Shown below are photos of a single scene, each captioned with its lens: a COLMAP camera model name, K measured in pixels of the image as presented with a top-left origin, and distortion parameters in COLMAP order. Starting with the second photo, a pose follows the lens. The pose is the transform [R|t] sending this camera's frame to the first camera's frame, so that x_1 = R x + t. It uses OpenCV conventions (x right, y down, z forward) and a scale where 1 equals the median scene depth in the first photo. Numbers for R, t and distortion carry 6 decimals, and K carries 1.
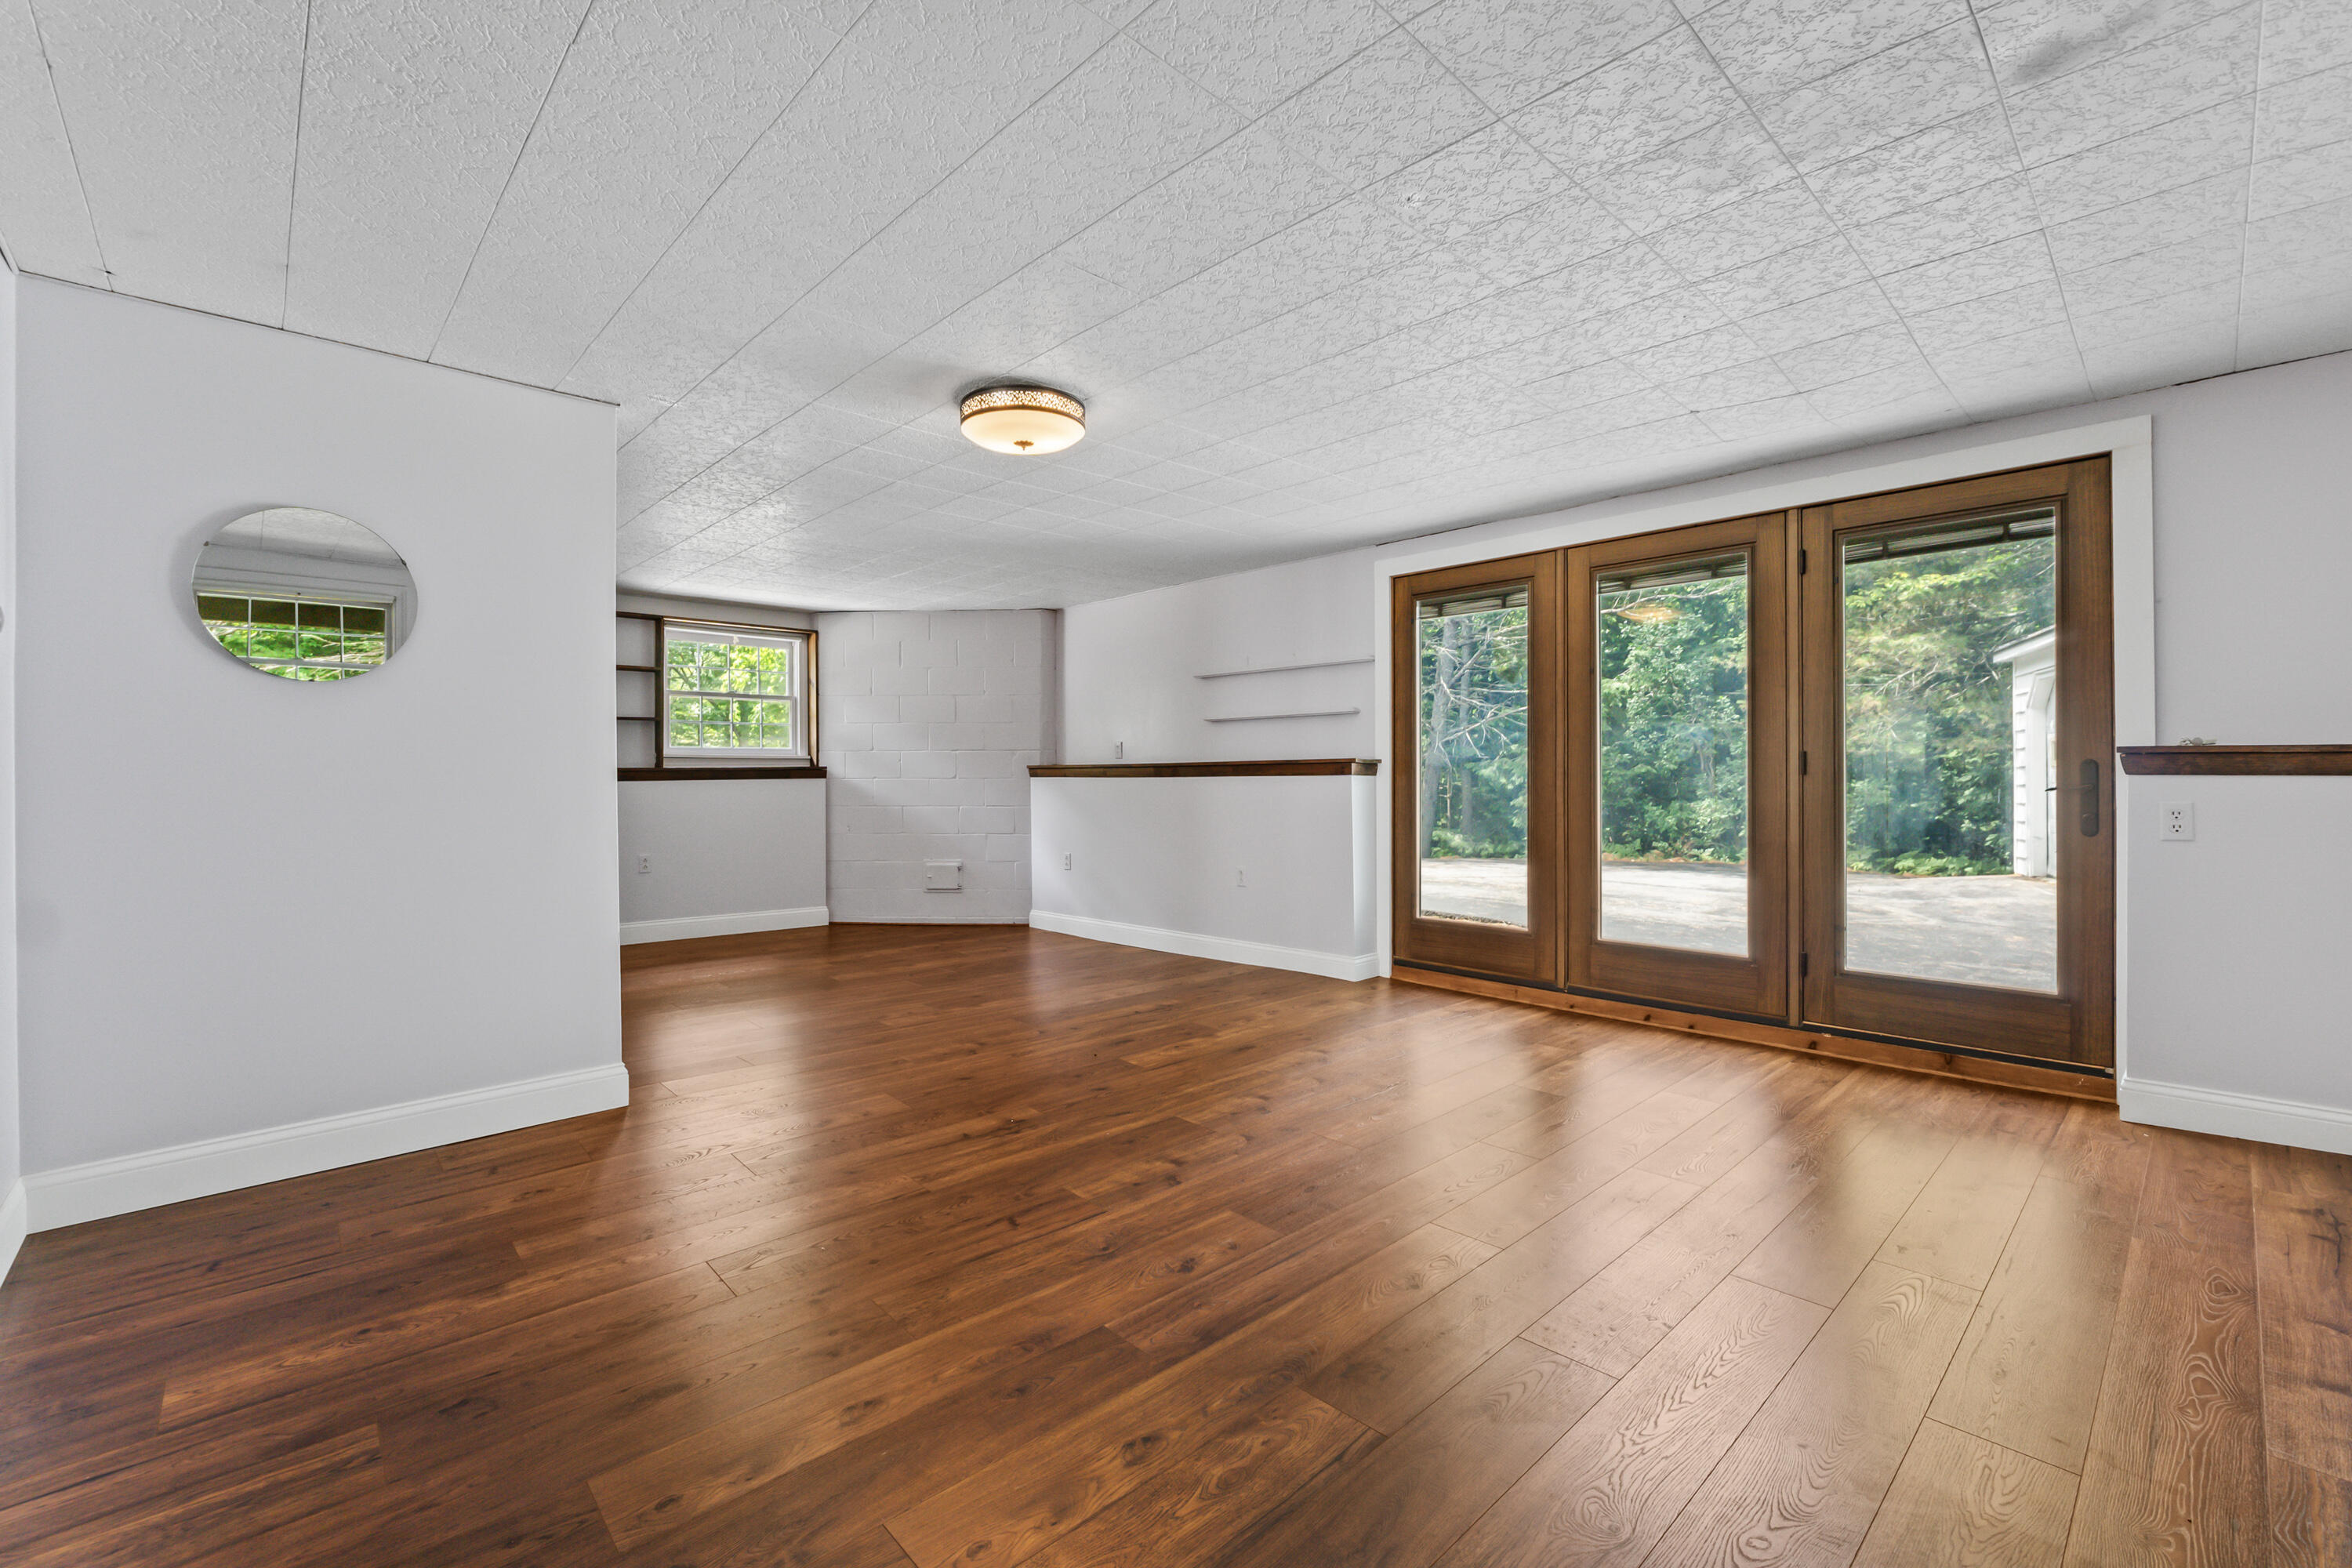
lens RADIAL K [[982.5, 0, 1171.0], [0, 982.5, 769.6], [0, 0, 1]] dist [-0.005494, -0.000610]
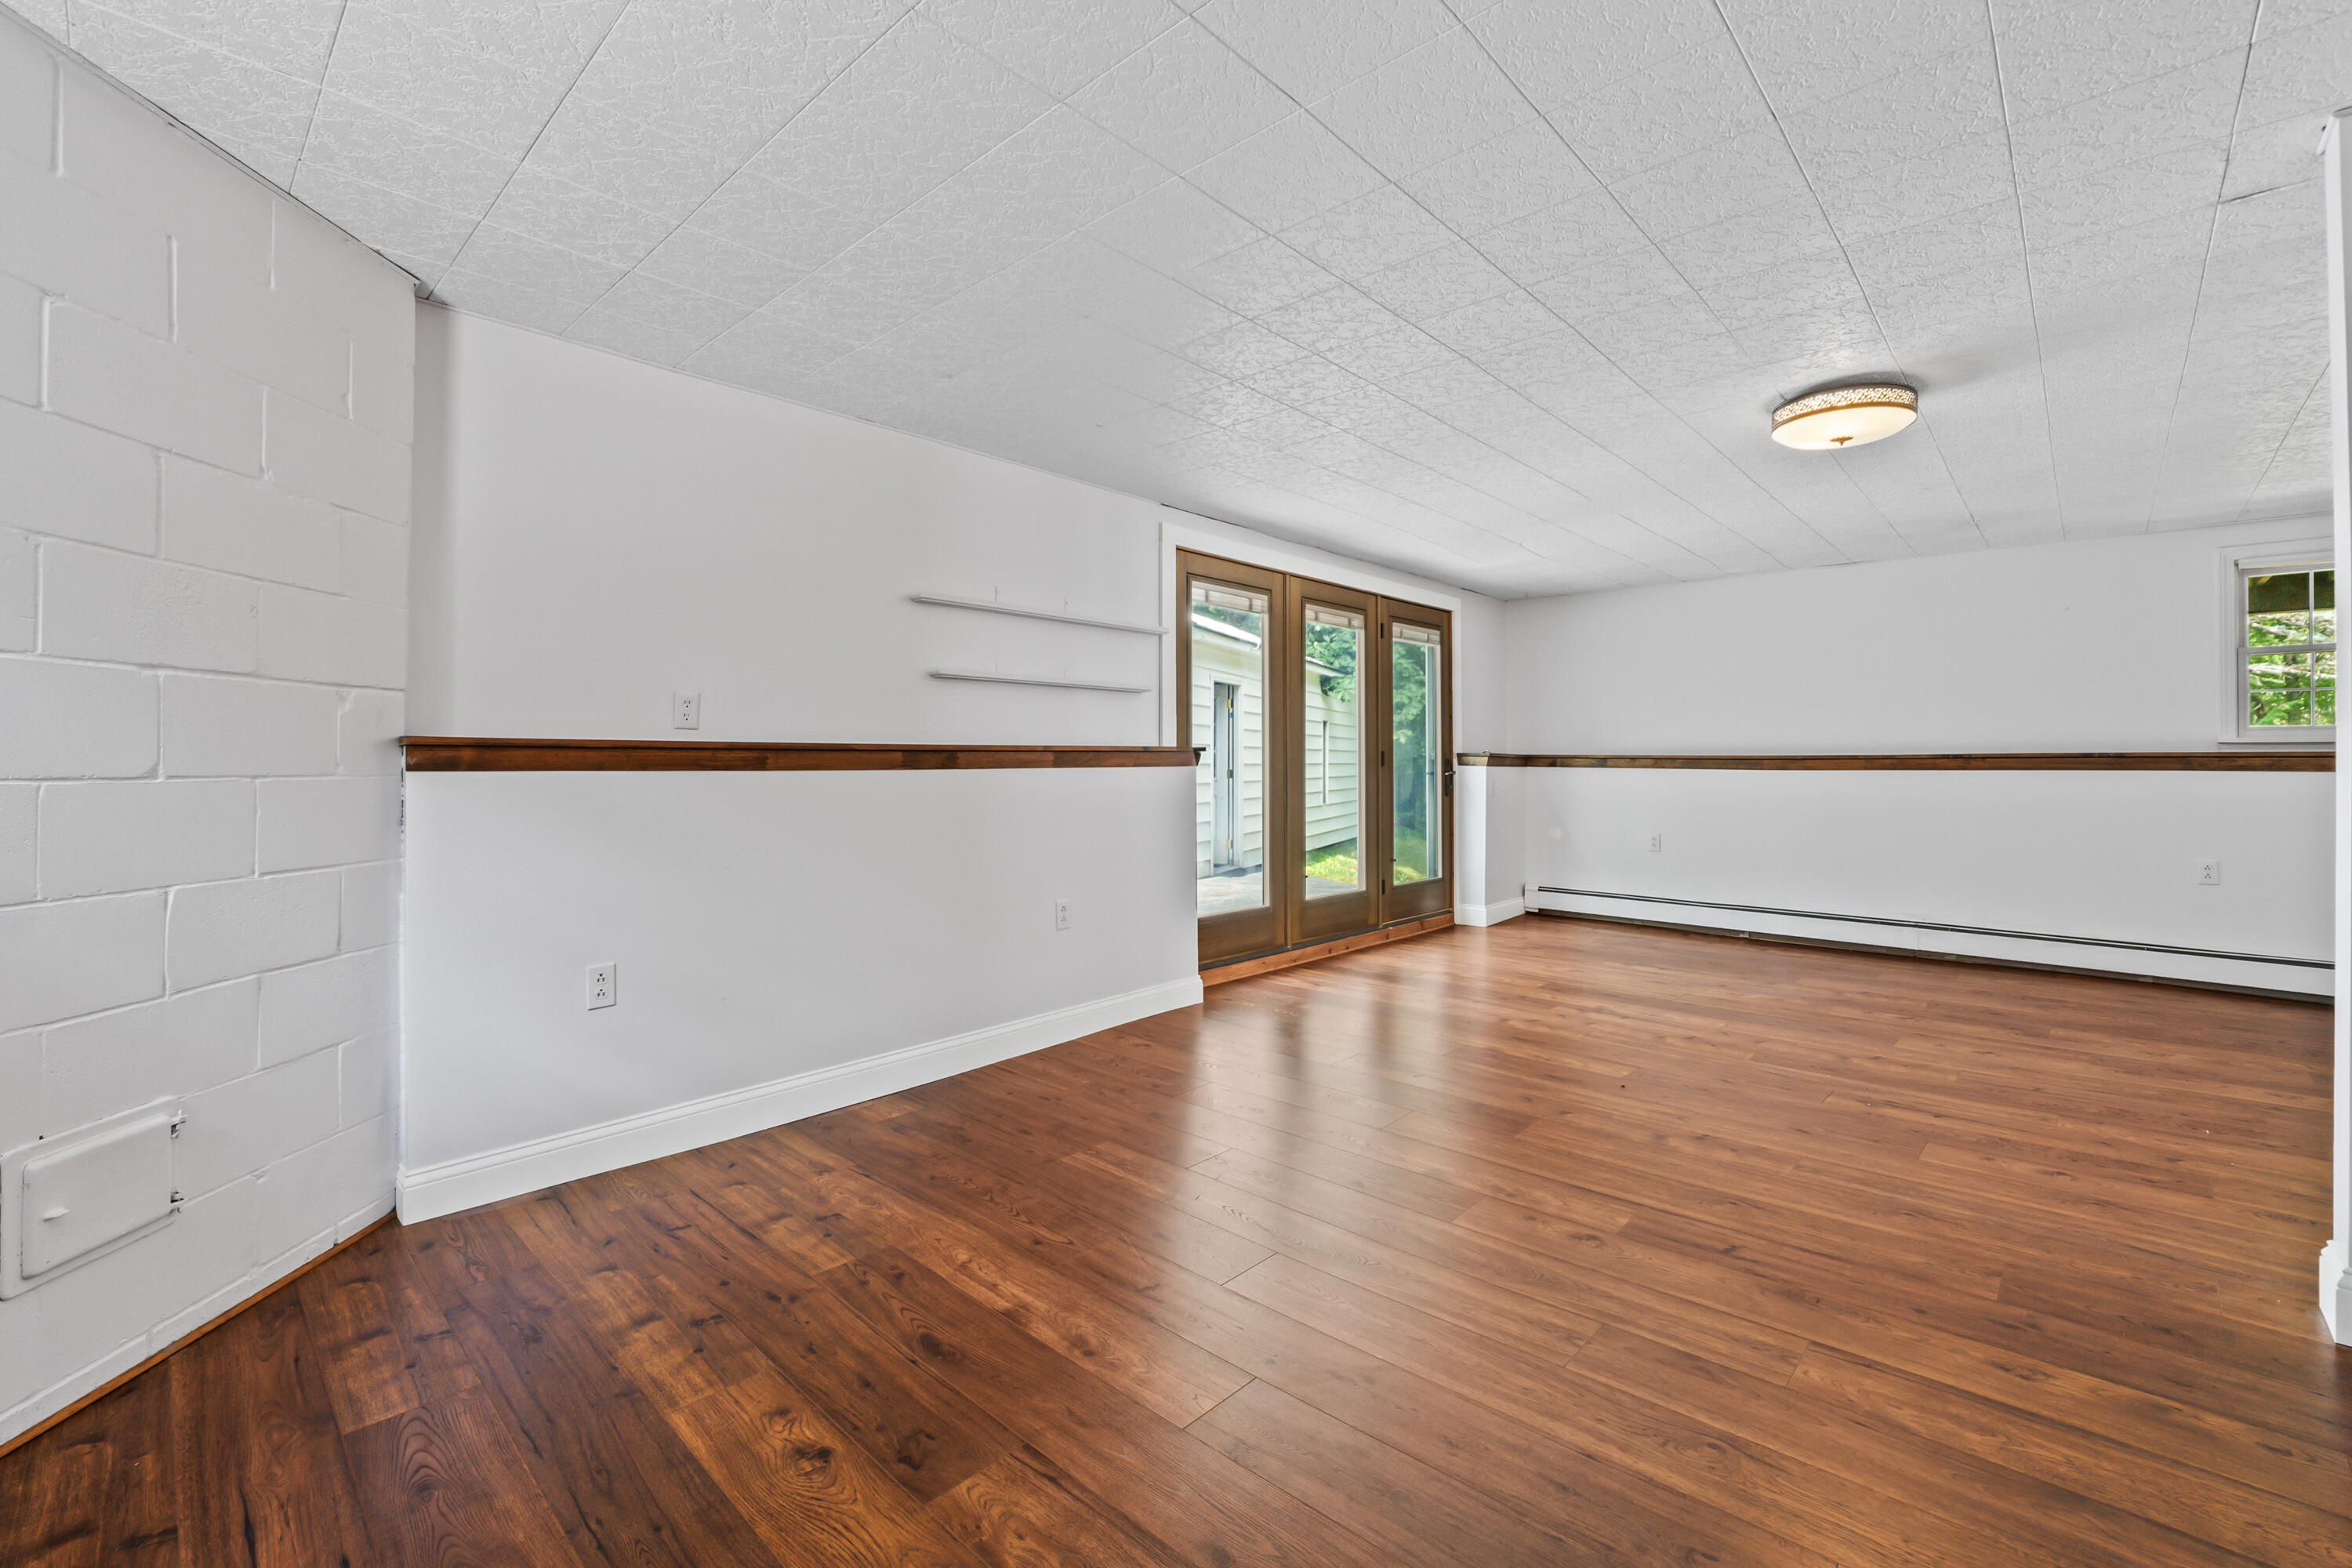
lens RADIAL K [[982.5, 0, 1171.0], [0, 982.5, 769.6], [0, 0, 1]] dist [-0.005494, -0.000610]
pose [[-0.053102, -0.002768, 0.998585, -0.901619], [-0.004568, 0.999986, 0.002529, 0.009687], [-0.998579, -0.004427, -0.053114, 1.415349]]
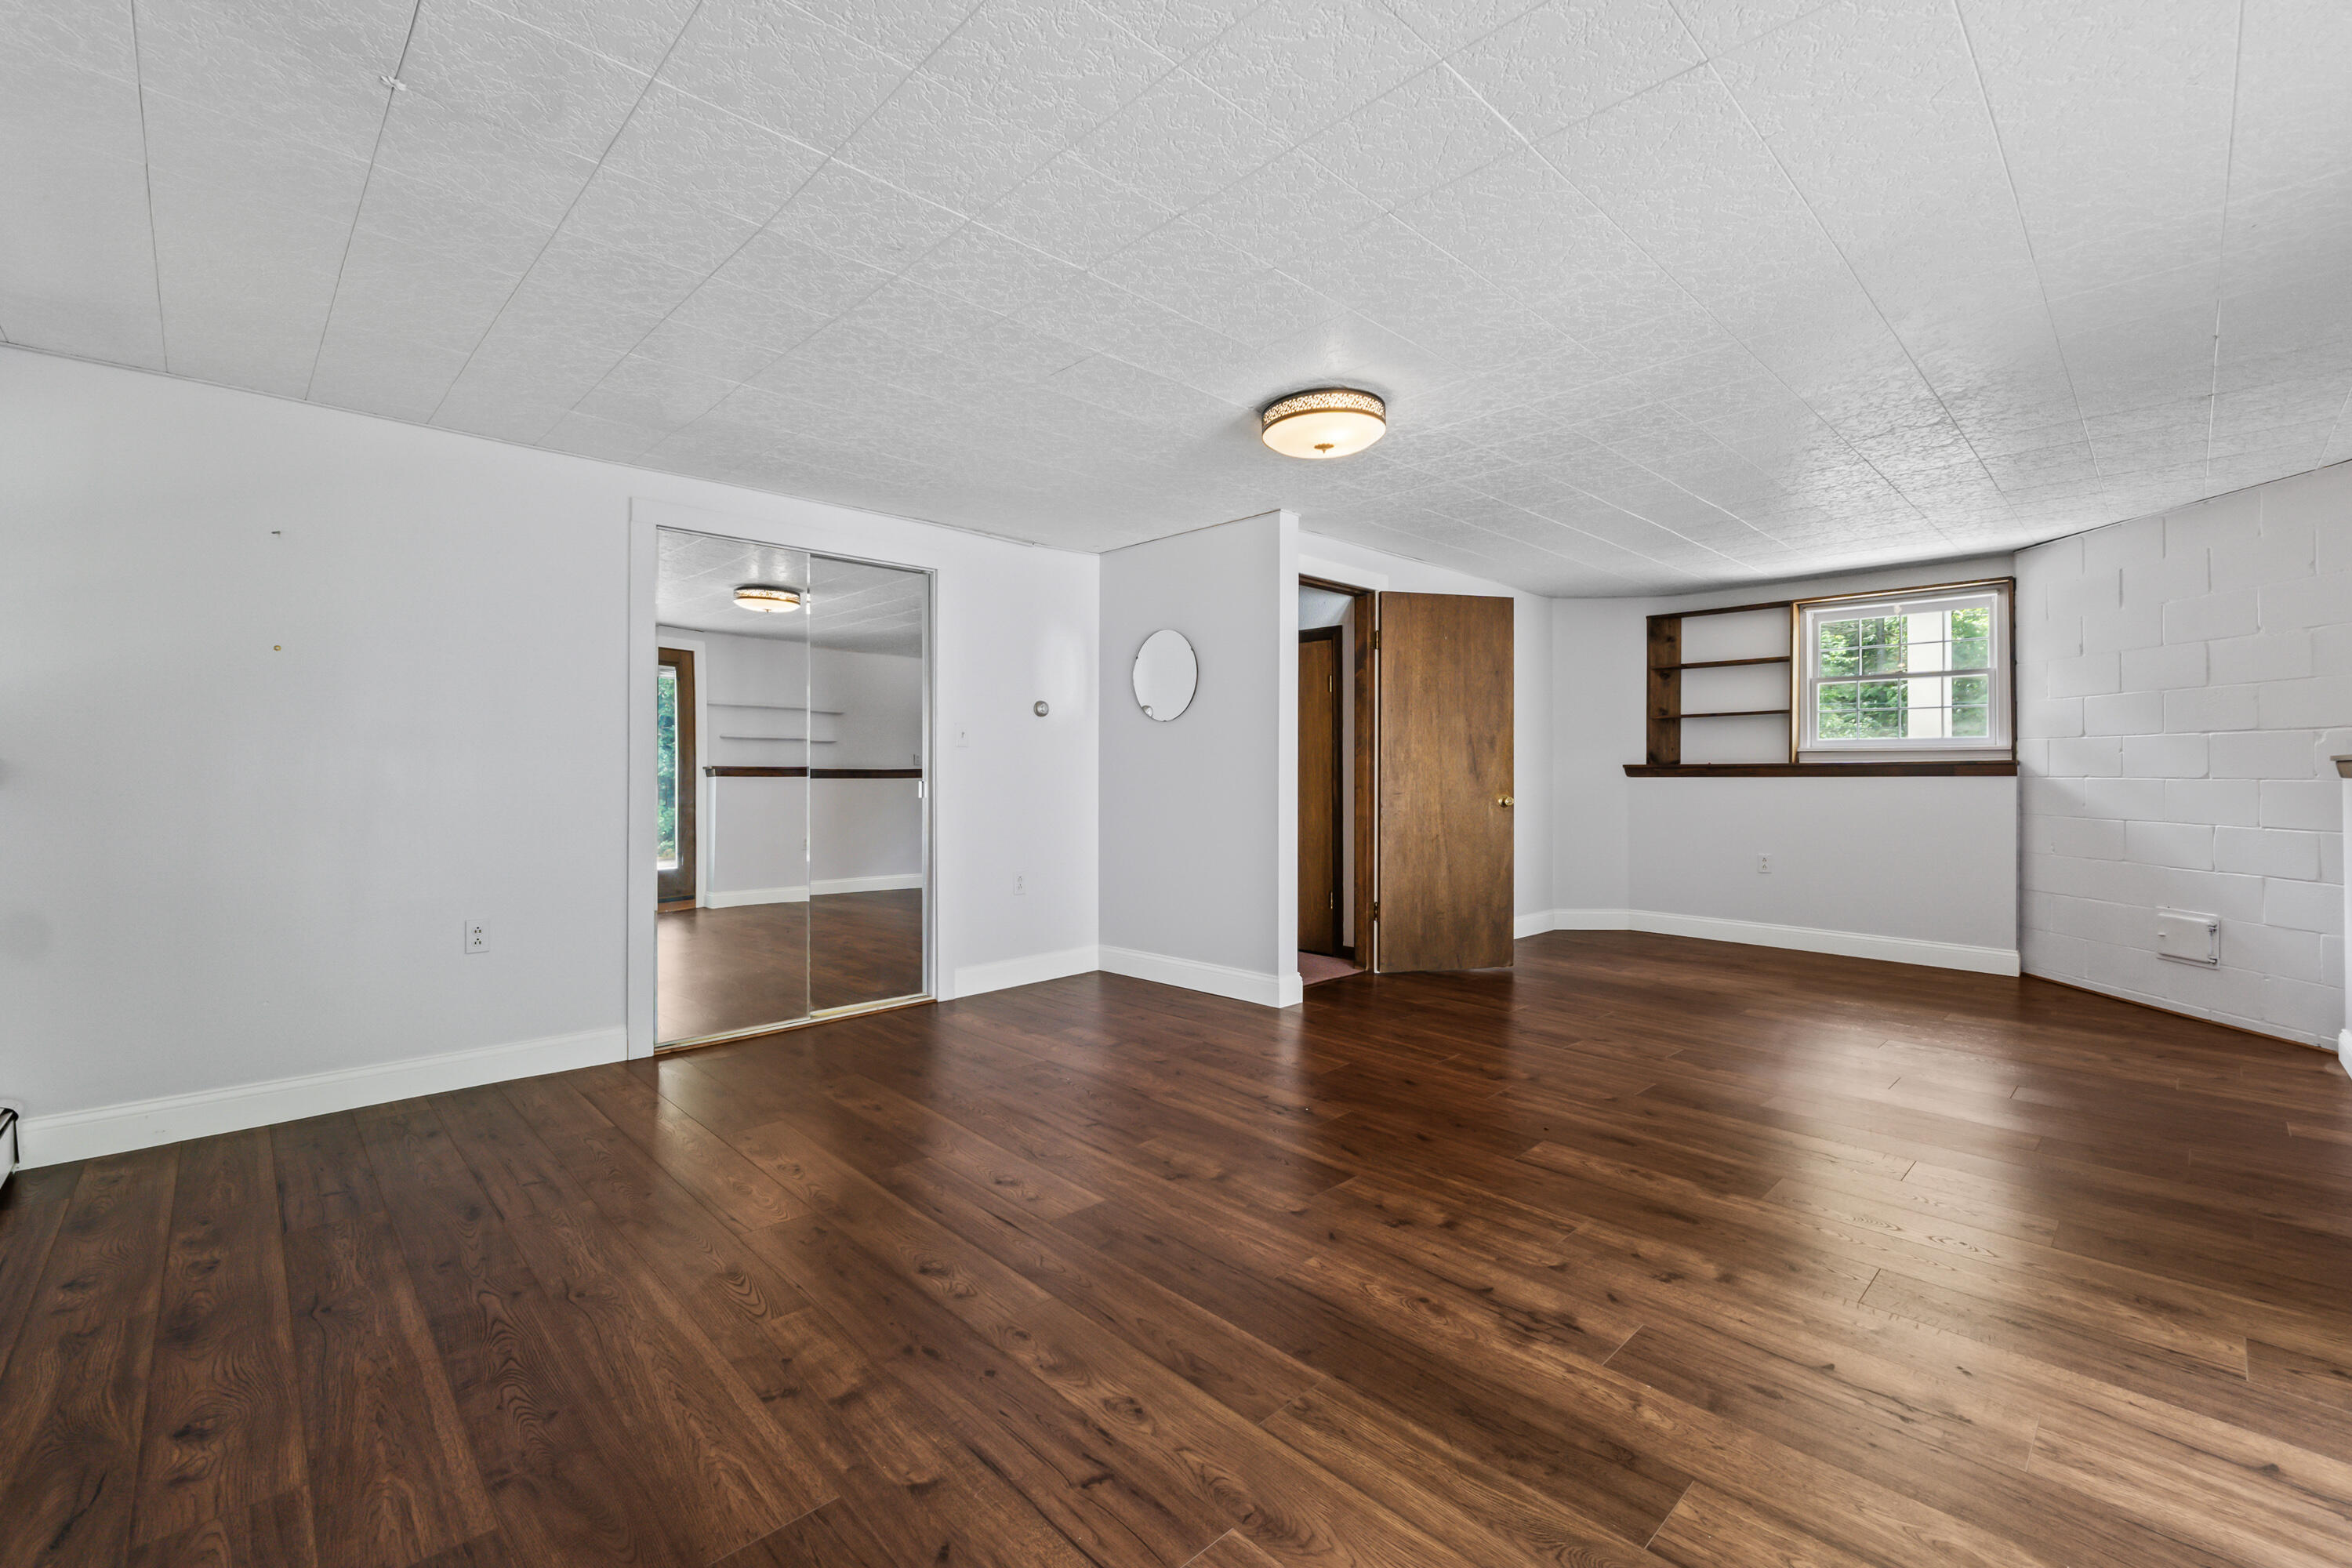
lens RADIAL K [[982.5, 0, 1171.0], [0, 982.5, 769.6], [0, 0, 1]] dist [-0.005494, -0.000610]
pose [[0.010678, 0.000814, -0.999943, 0.694566], [0.006722, 0.999977, 0.000885, -0.001701], [0.999920, -0.006731, 0.010672, 0.676024]]
